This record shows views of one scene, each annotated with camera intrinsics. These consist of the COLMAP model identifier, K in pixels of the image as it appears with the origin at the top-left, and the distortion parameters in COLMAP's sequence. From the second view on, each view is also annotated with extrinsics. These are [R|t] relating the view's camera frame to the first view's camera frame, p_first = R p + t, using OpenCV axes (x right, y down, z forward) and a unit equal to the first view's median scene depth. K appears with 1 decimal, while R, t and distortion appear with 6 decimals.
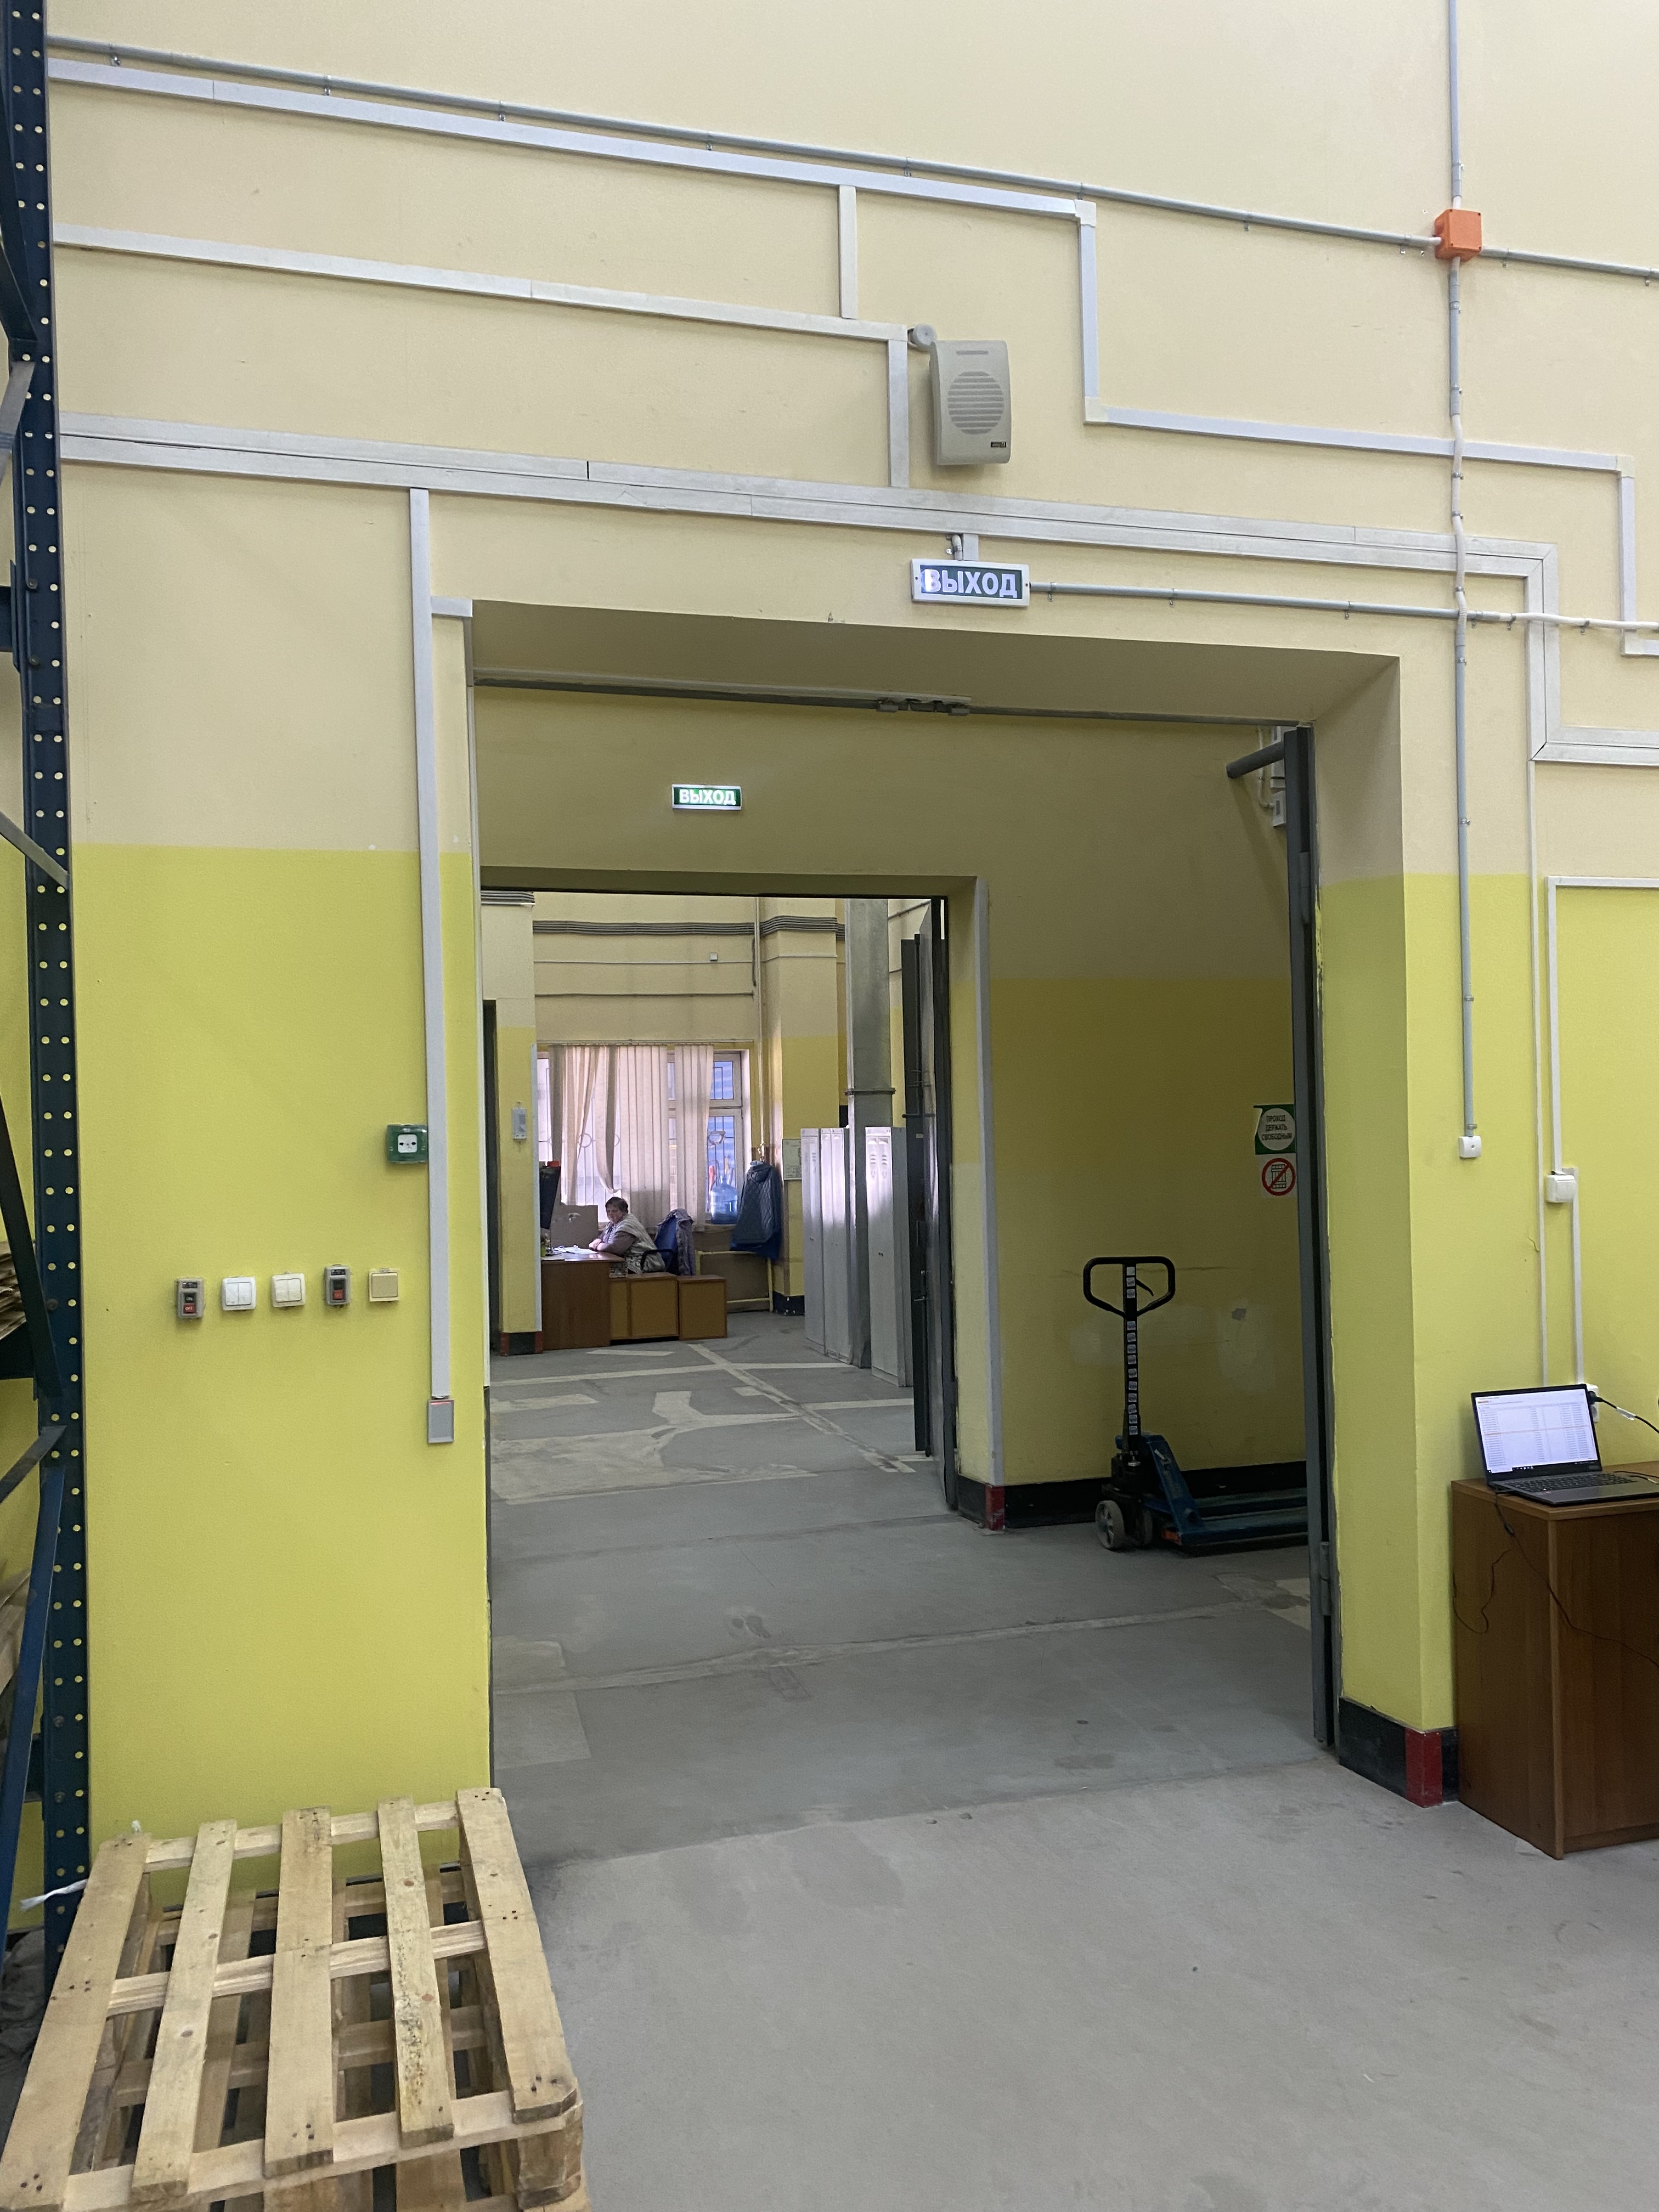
lens RADIAL K [[1688.4, 0, 793.7], [0, 1688.4, 1118.8], [0, 0, 1]] dist [0.031795, -0.027975]
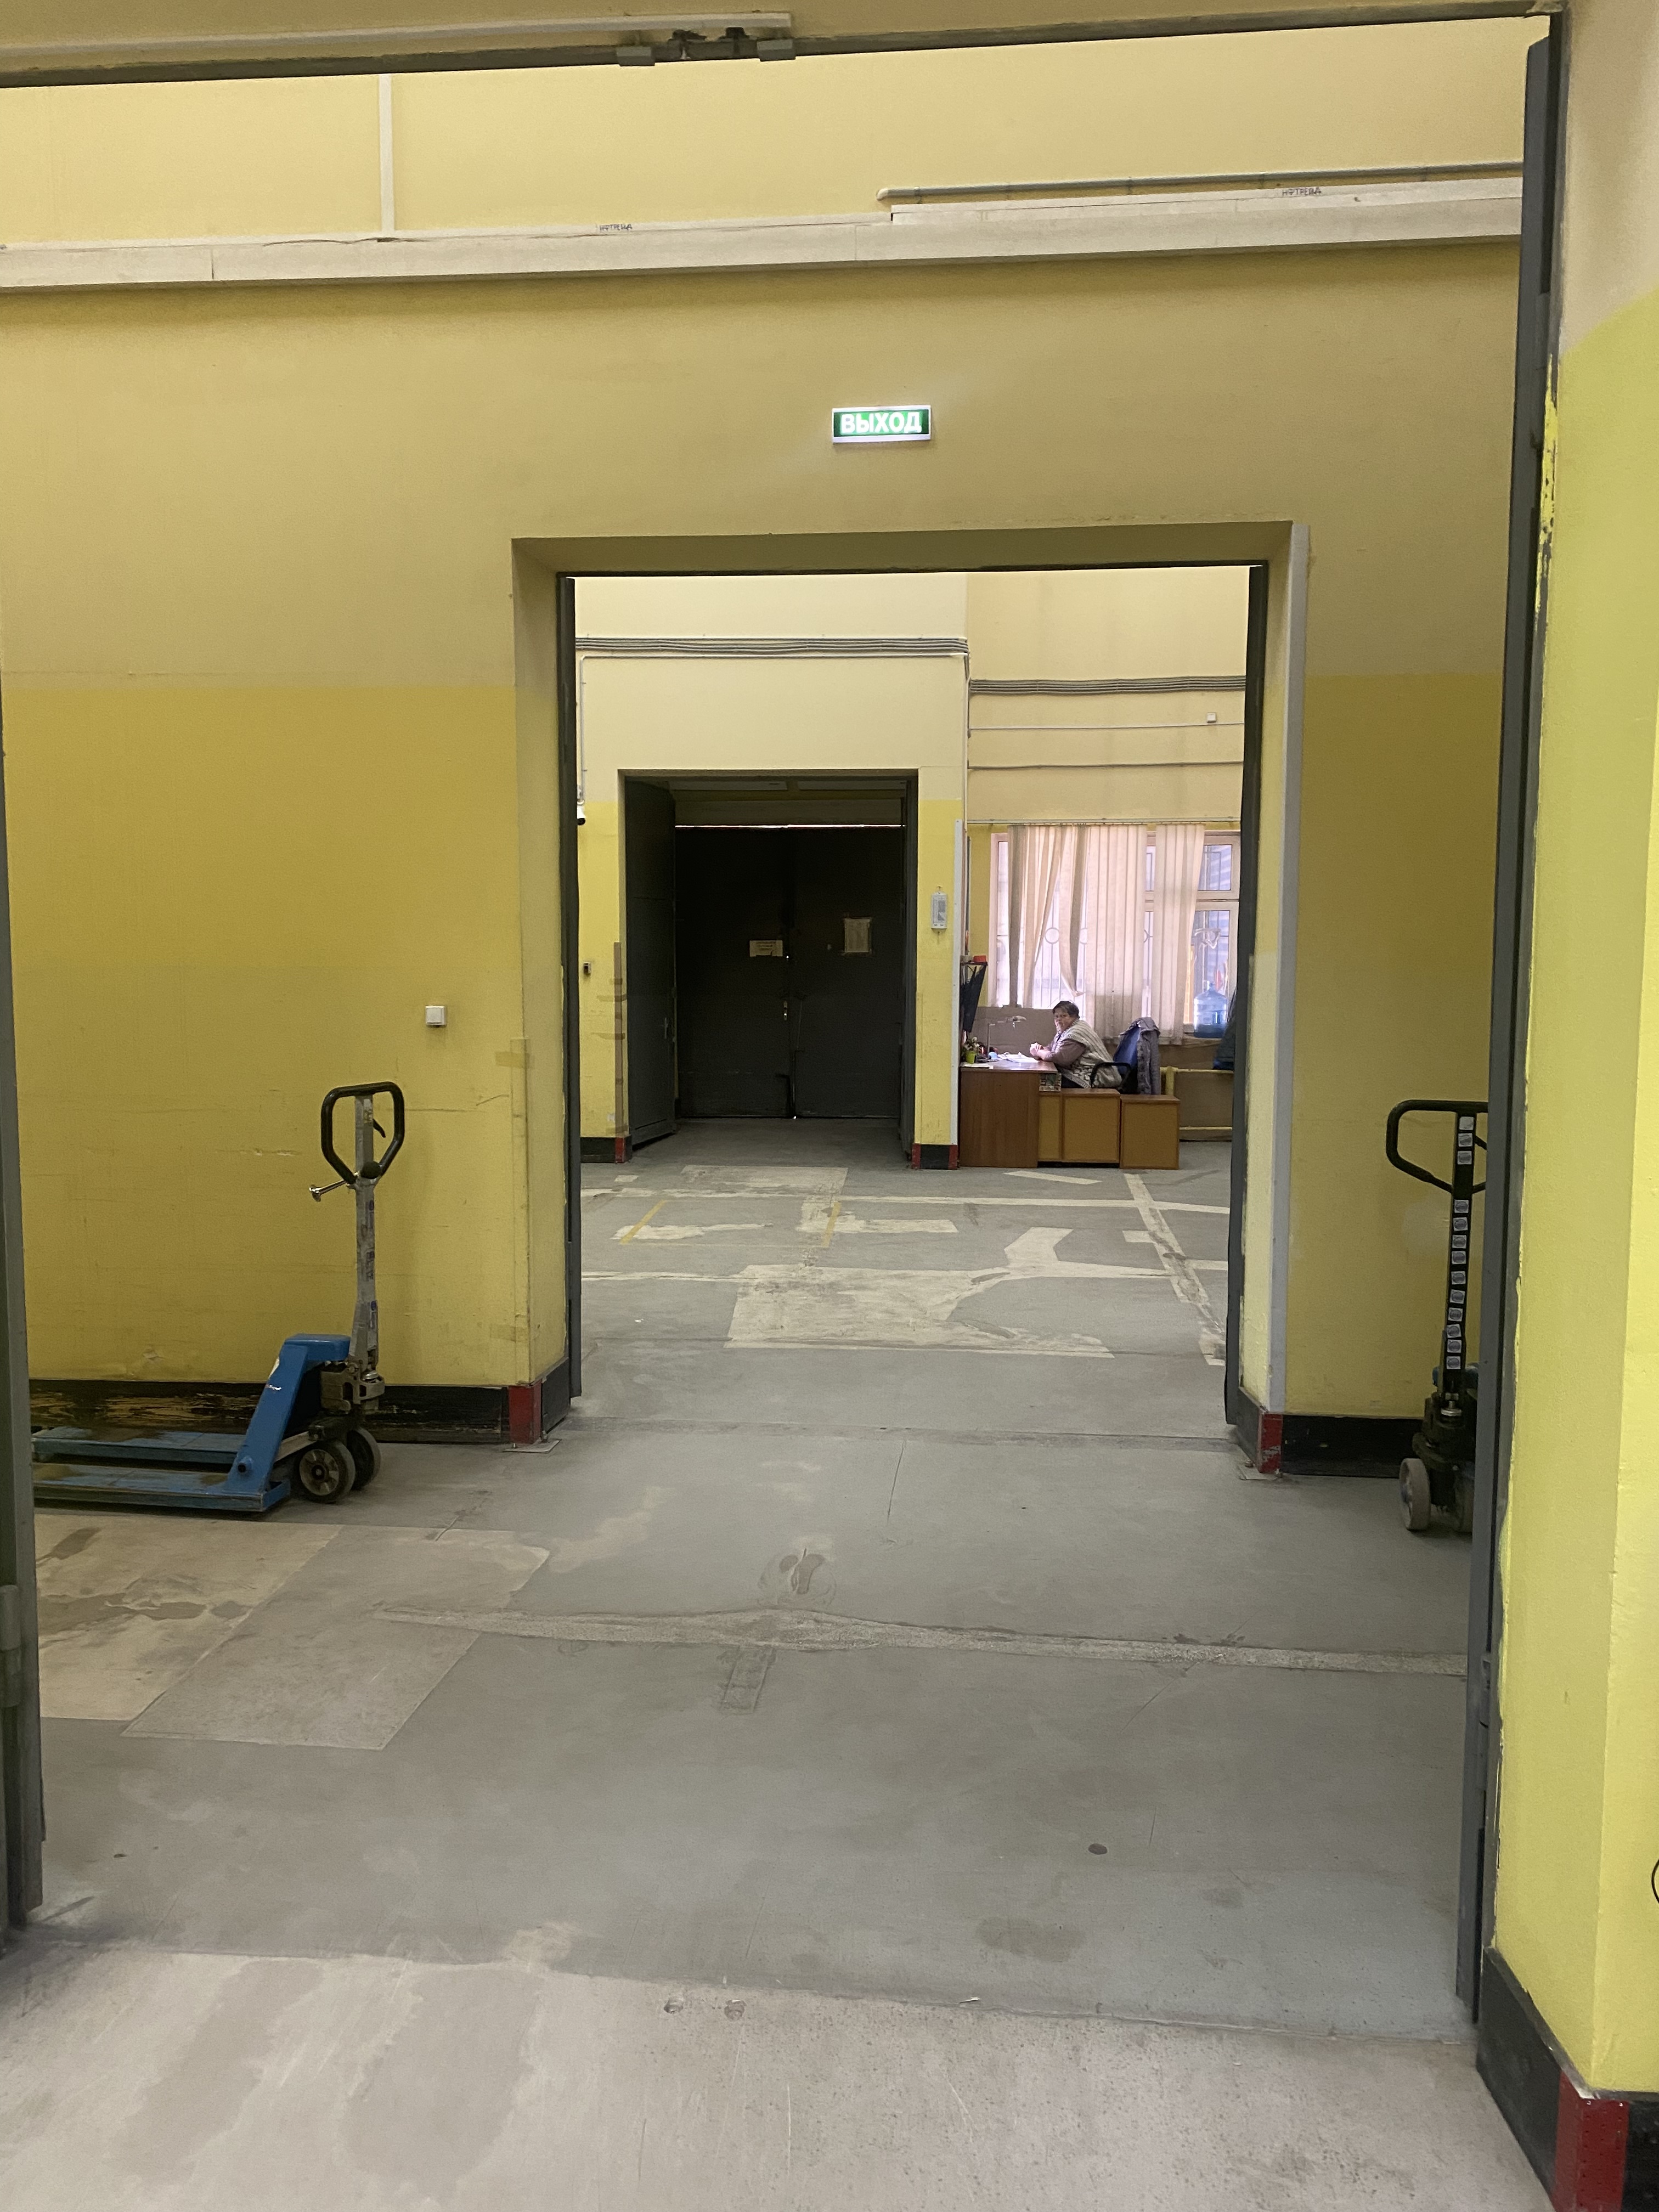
lens RADIAL K [[1688.4, 0, 801.2], [0, 1688.4, 1104.8], [0, 0, 1]] dist [0.031795, -0.027975]
pose [[0.928442, 0.065062, -0.365737, 0.229670], [-0.026391, 0.993608, 0.109759, 0.020503], [0.370540, -0.092253, 0.924224, 0.347414]]
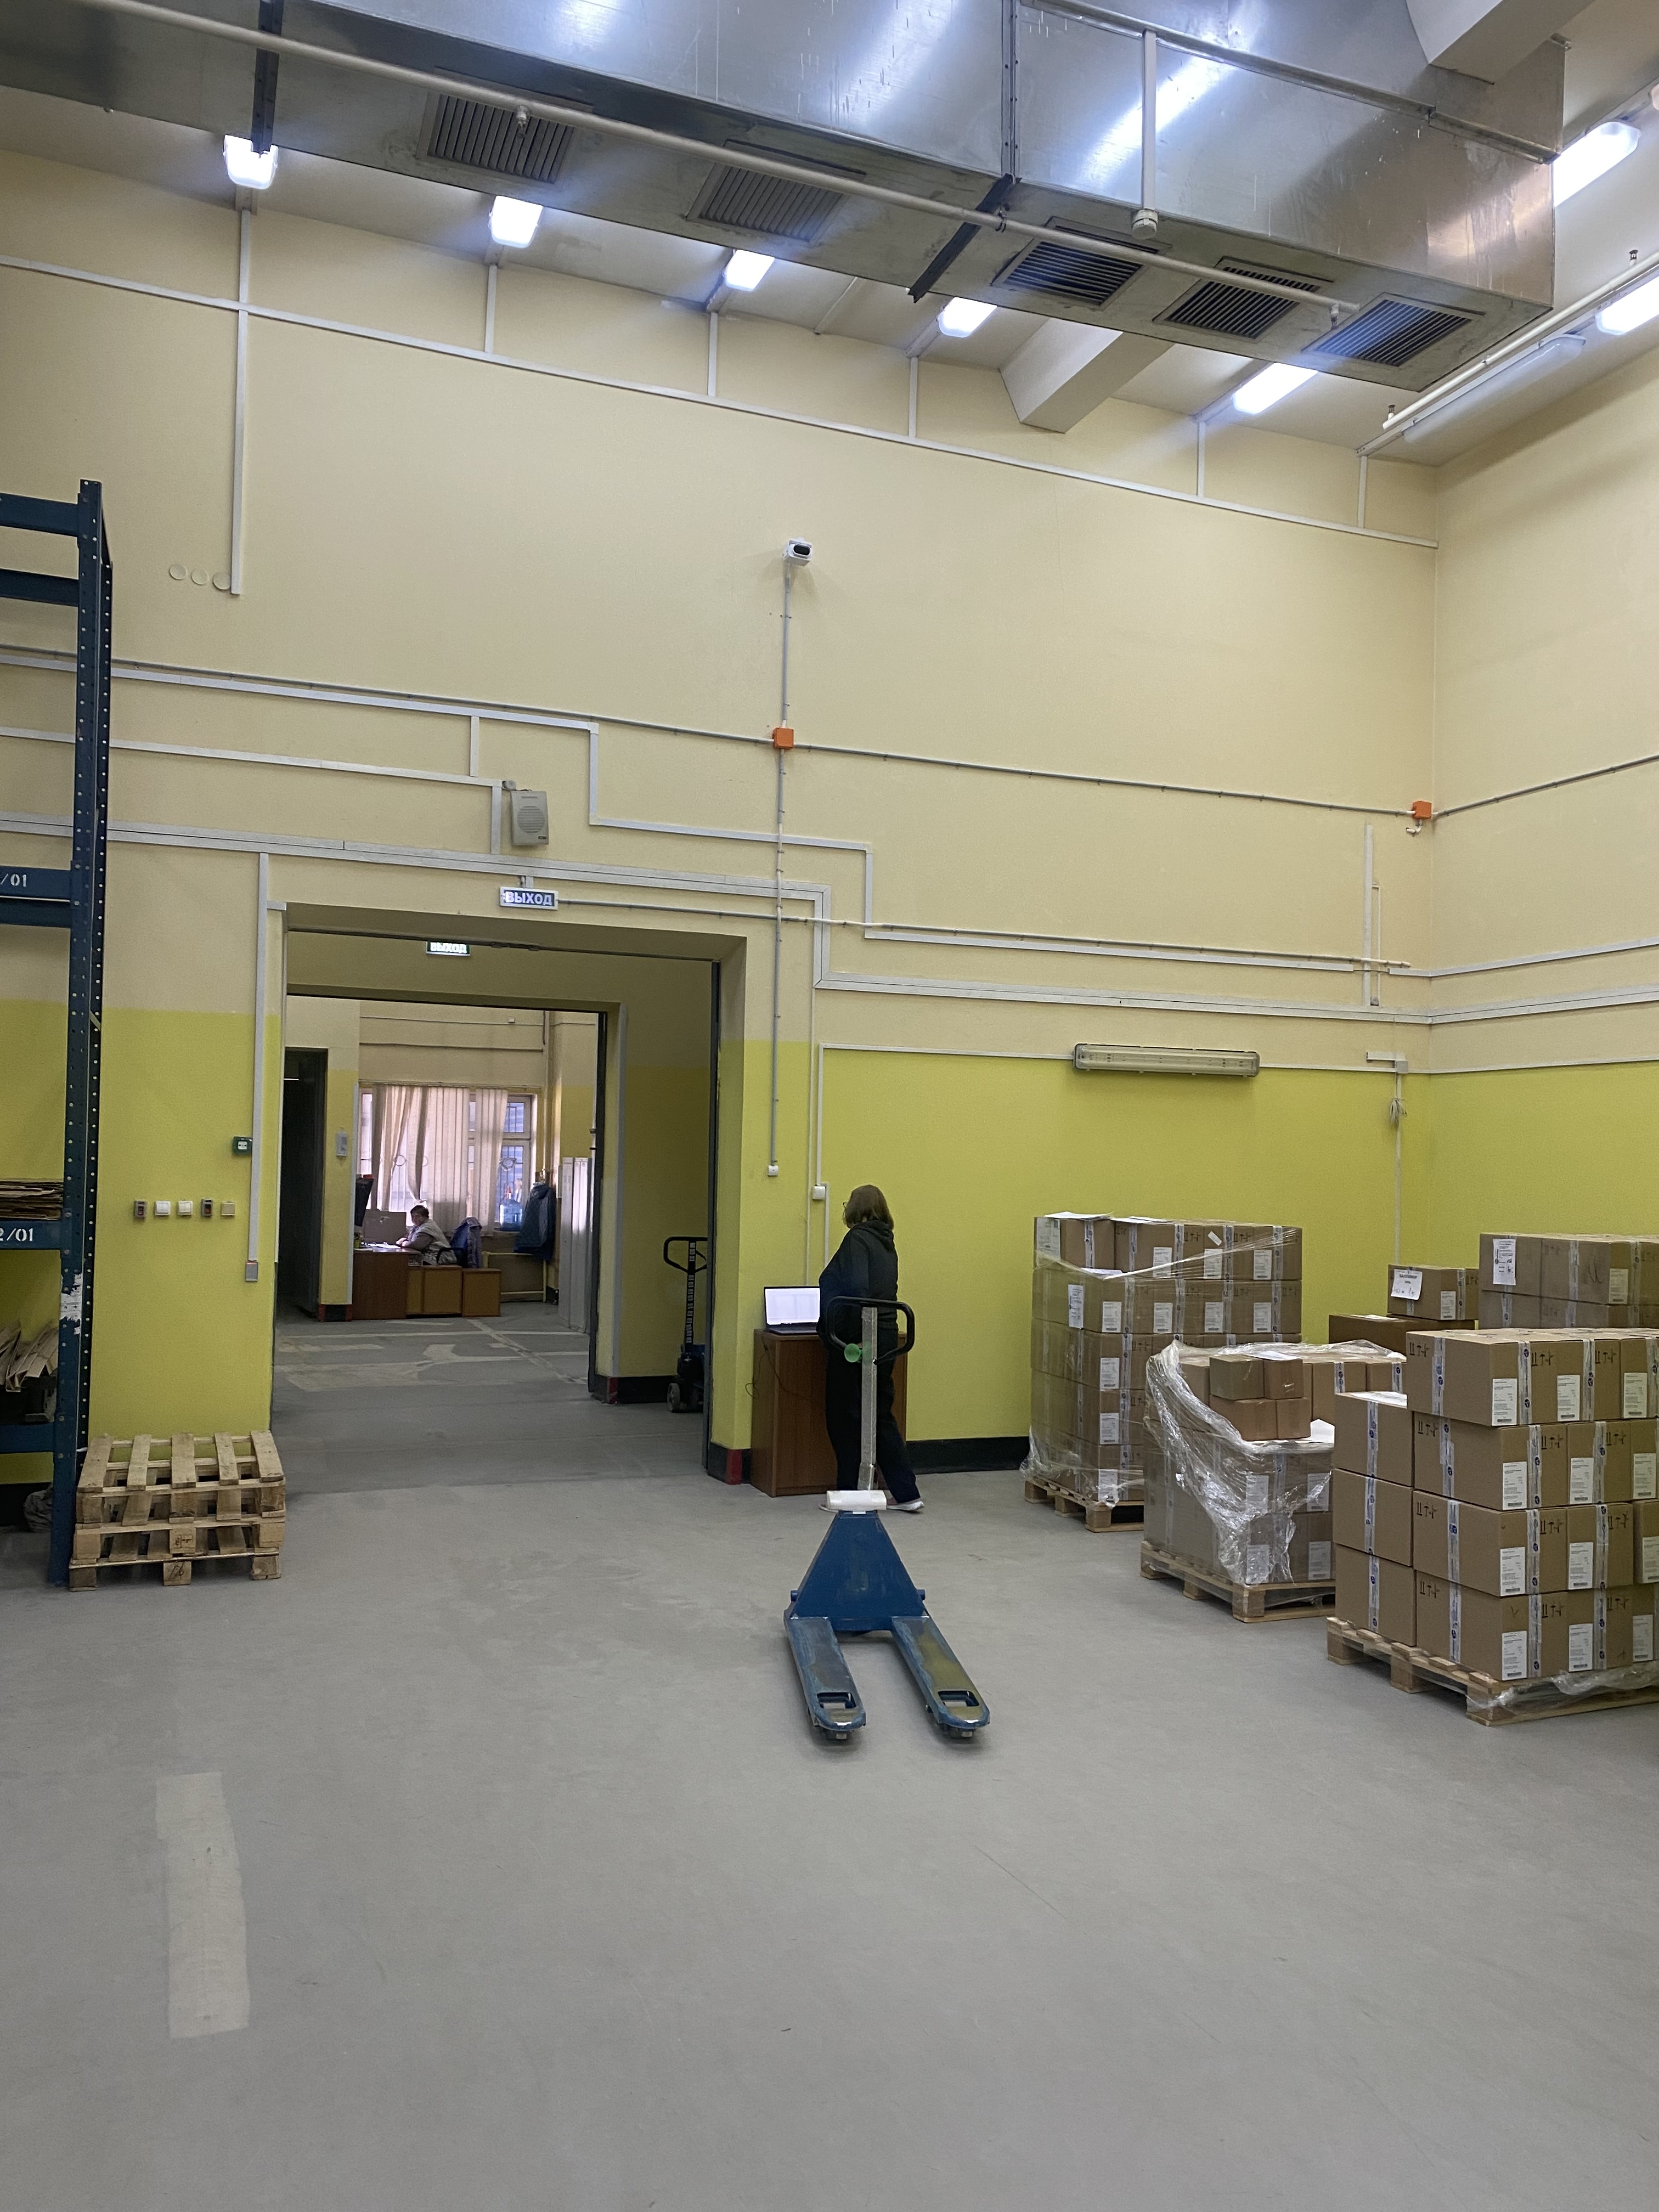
lens RADIAL K [[1688.4, 0, 852.4], [0, 1688.4, 1129.2], [0, 0, 1]] dist [0.031795, -0.027975]
pose [[0.992793, 0.046154, 0.110600, 0.191520], [-0.044118, 0.998810, -0.020786, 0.002575], [-0.111428, 0.015757, 0.993648, -0.782106]]
